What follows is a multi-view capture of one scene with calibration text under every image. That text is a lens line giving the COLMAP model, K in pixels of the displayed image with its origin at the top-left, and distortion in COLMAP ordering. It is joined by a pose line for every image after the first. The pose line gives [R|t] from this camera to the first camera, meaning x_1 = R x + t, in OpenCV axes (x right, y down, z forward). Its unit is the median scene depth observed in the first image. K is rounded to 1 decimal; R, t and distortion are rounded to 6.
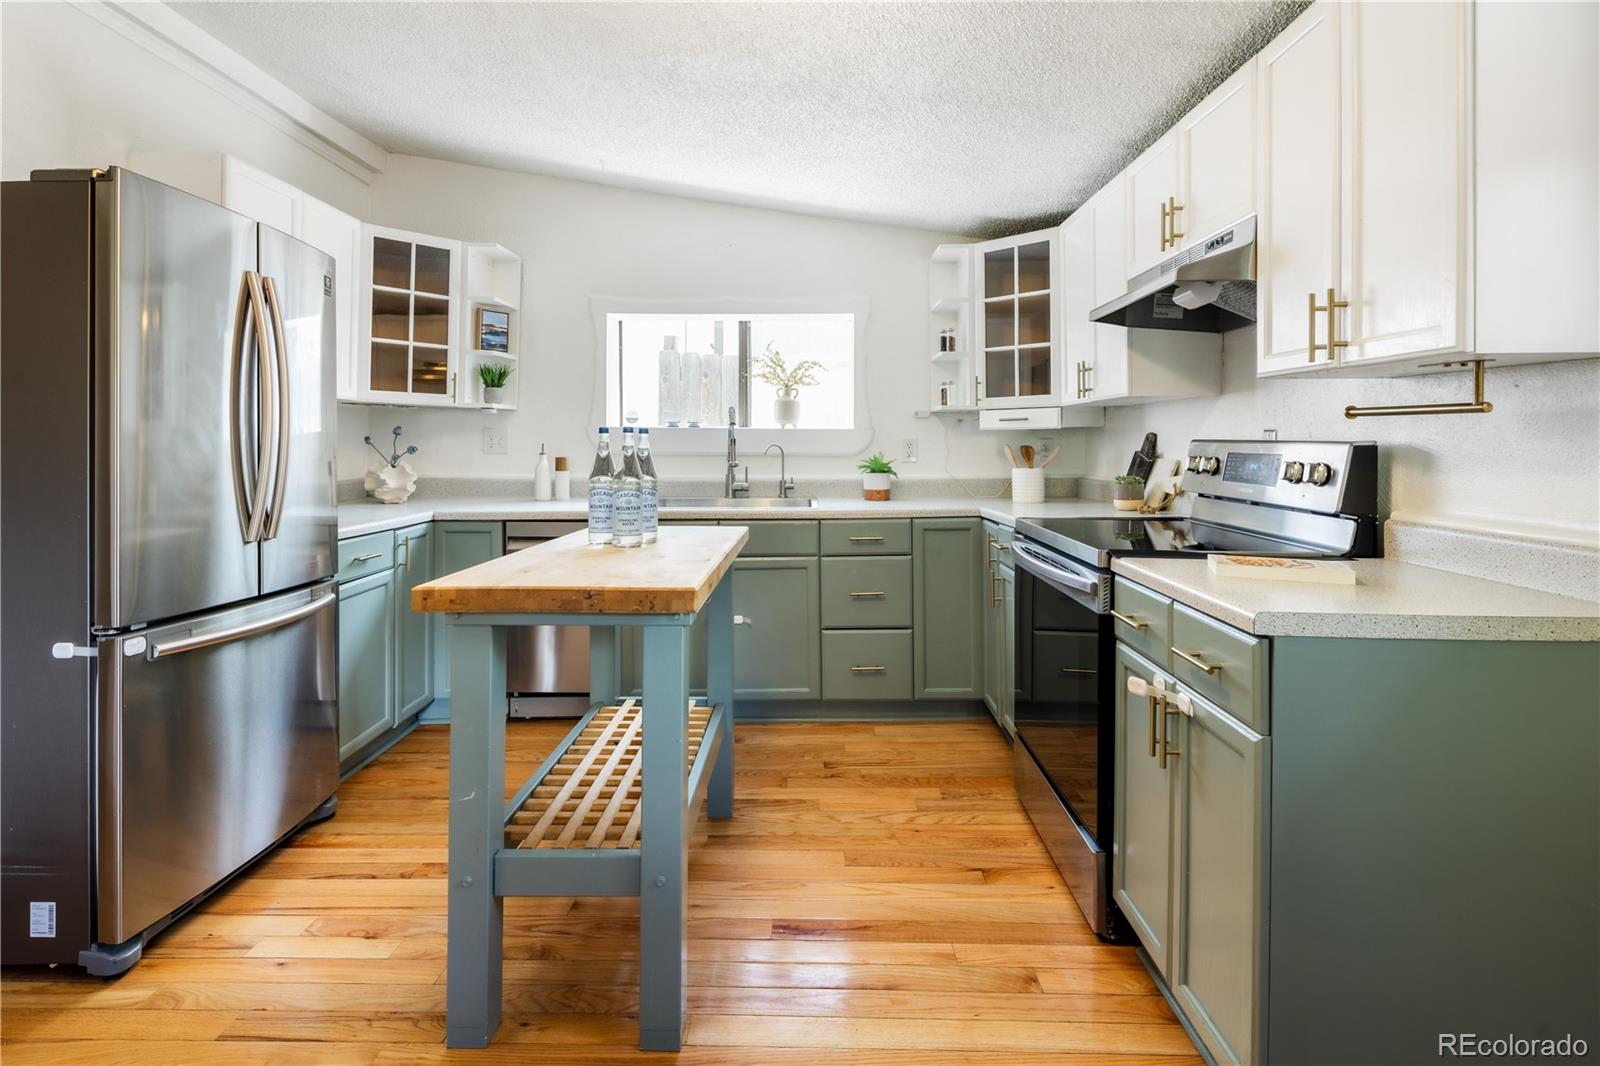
lens RADIAL K [[801.3, 0, 798.5], [0, 801.3, 438.3], [0, 0, 1]] dist [0.009019, -0.003909]
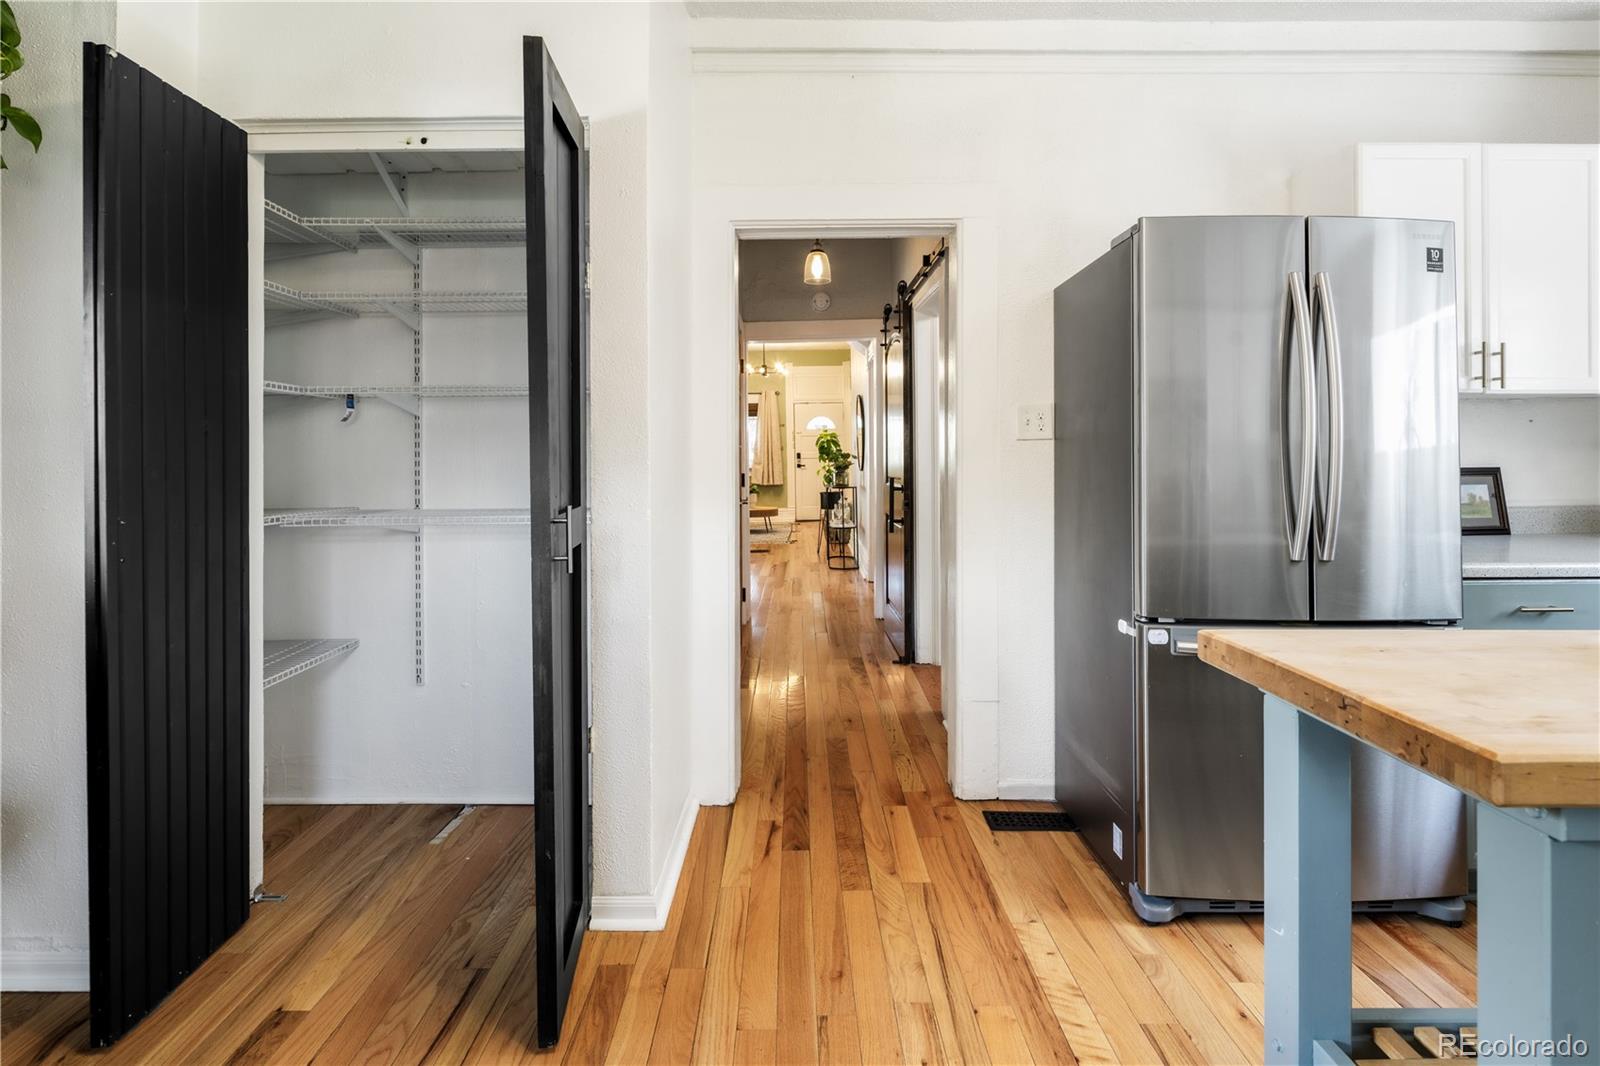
lens RADIAL K [[801.3, 0, 797.1], [0, 801.3, 444.2], [0, 0, 1]] dist [0.009019, -0.003909]
pose [[0.021567, -0.017371, -0.999616, 0.157251], [0.012999, 0.999769, -0.017093, 0.001095], [0.999683, -0.012626, 0.021788, 0.257222]]
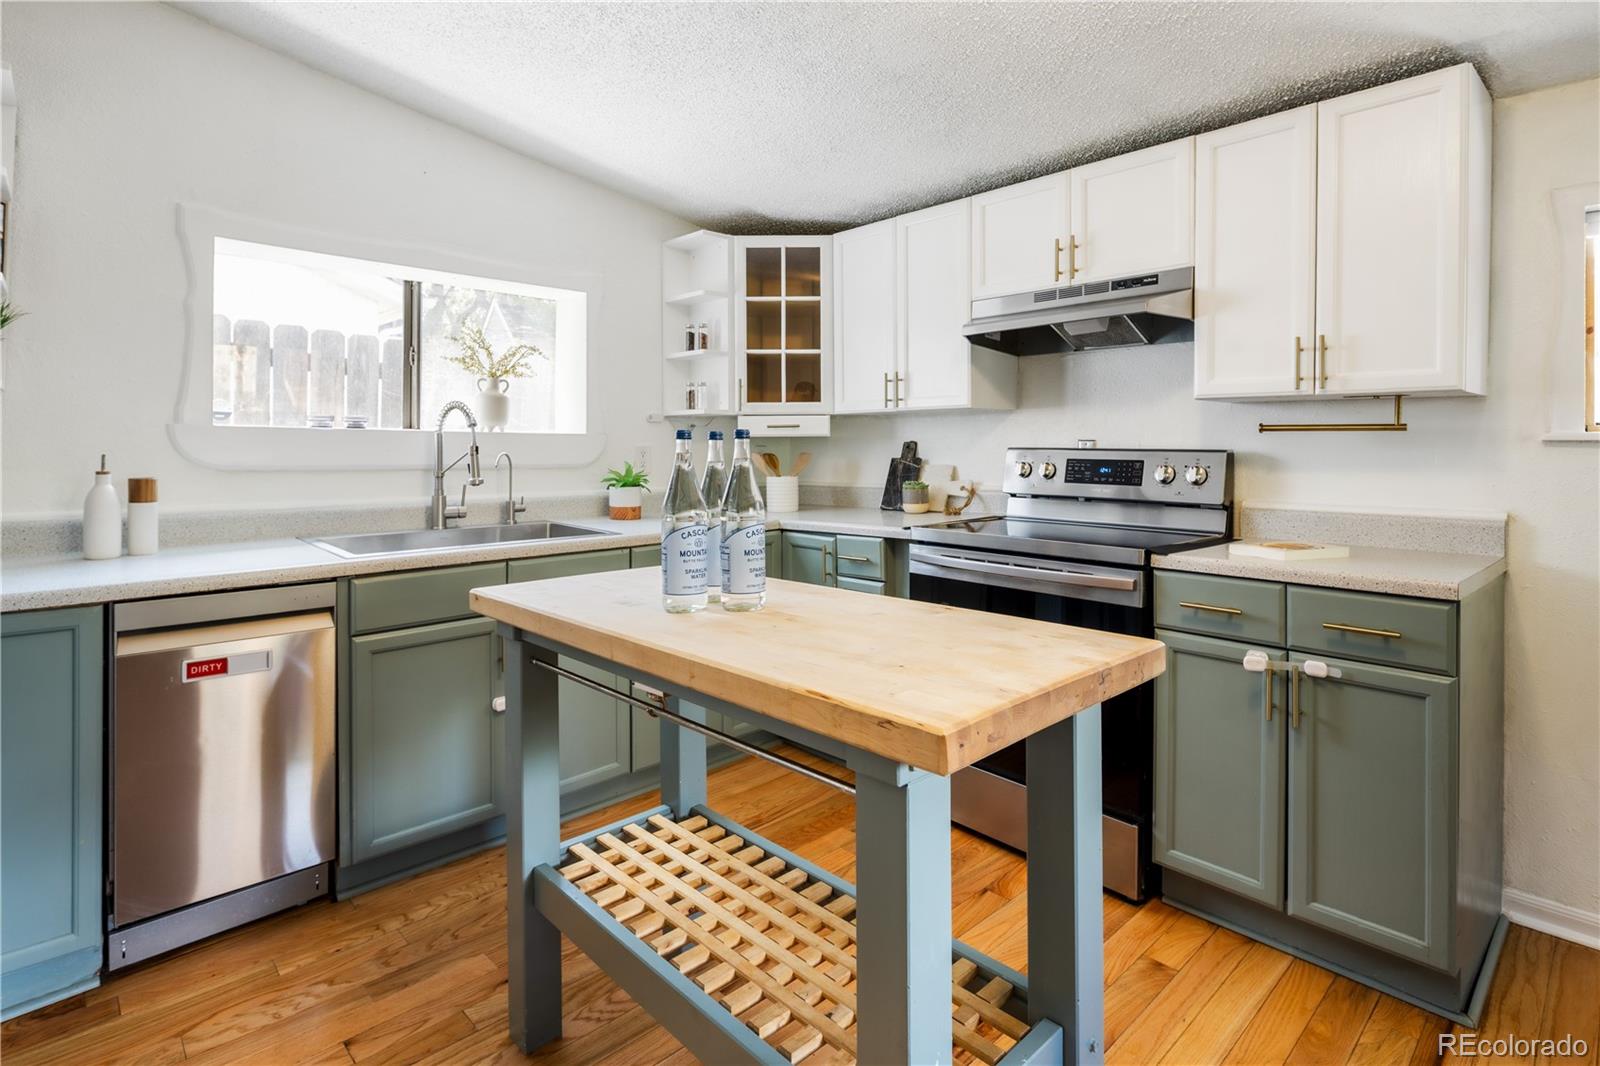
lens RADIAL K [[801.3, 0, 797.8], [0, 801.3, 449.0], [0, 0, 1]] dist [0.009019, -0.003909]
pose [[0.711684, -0.001700, 0.702498, -0.413243], [-0.002789, 0.999982, 0.005246, -0.001404], [-0.702494, -0.005693, 0.711667, 0.312459]]
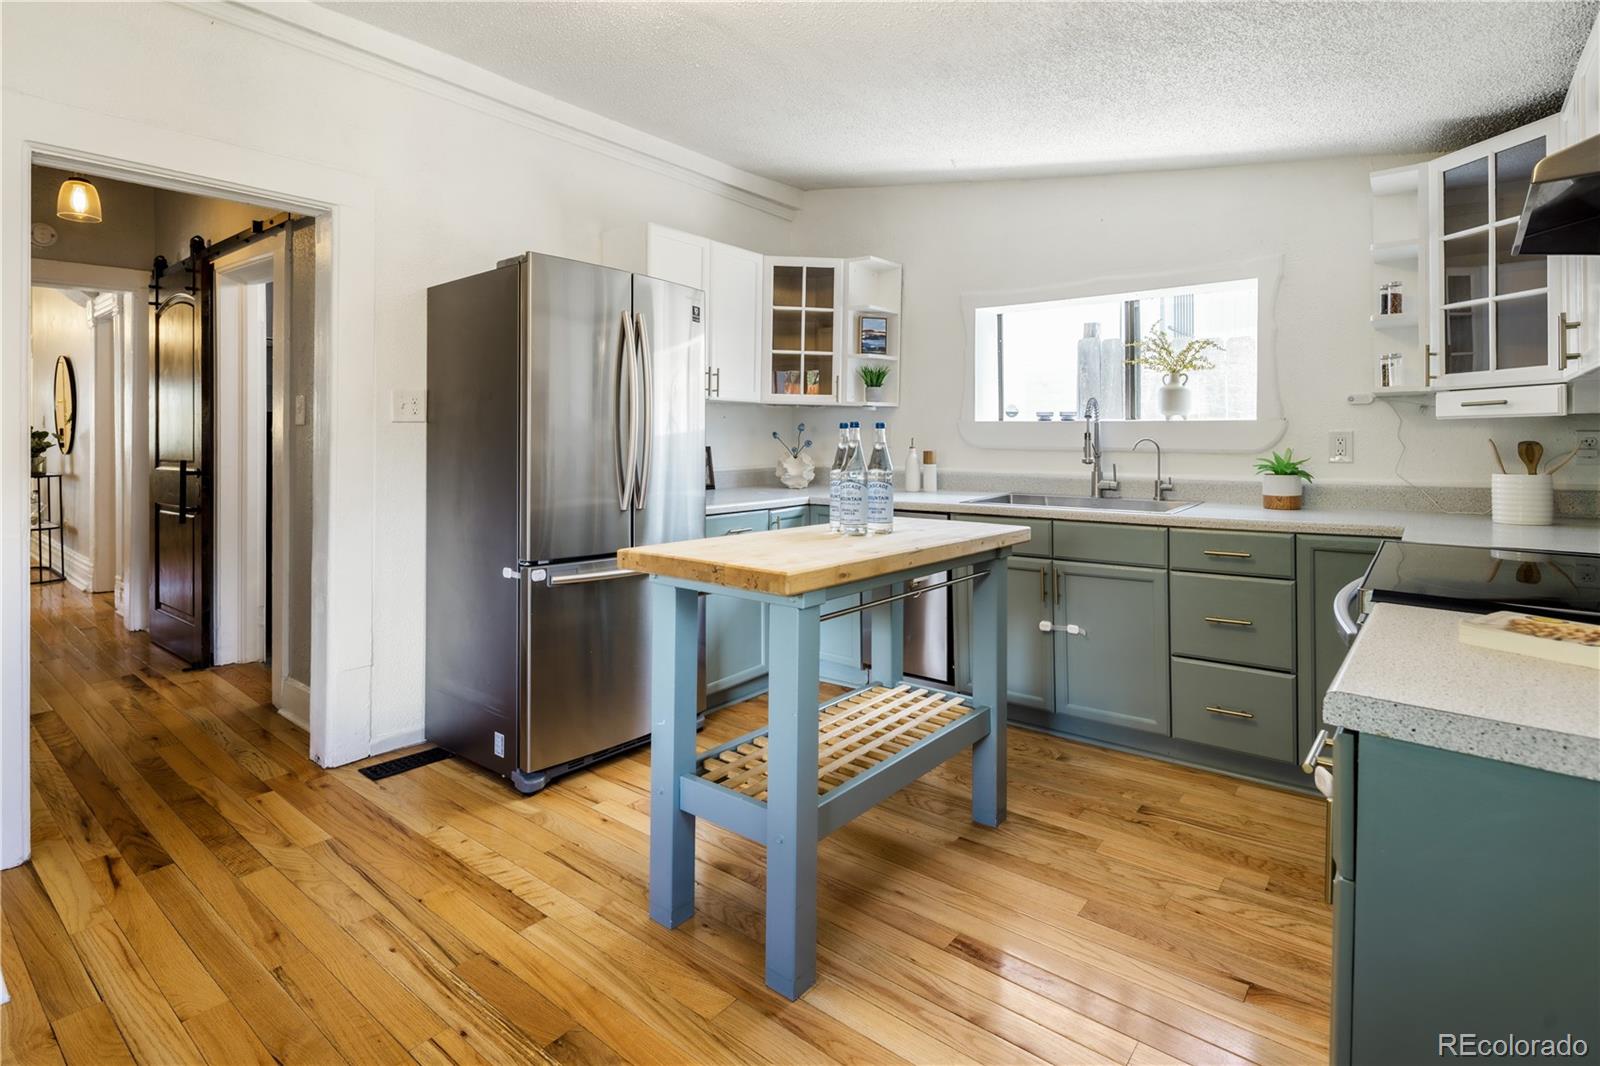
lens RADIAL K [[801.3, 0, 786.3], [0, 801.3, 441.1], [0, 0, 1]] dist [0.009019, -0.003909]
pose [[0.780503, 0.002623, -0.625147, 0.242006], [0.003786, 0.999953, 0.008923, 0.000692], [0.625141, -0.009332, 0.780456, 0.075615]]
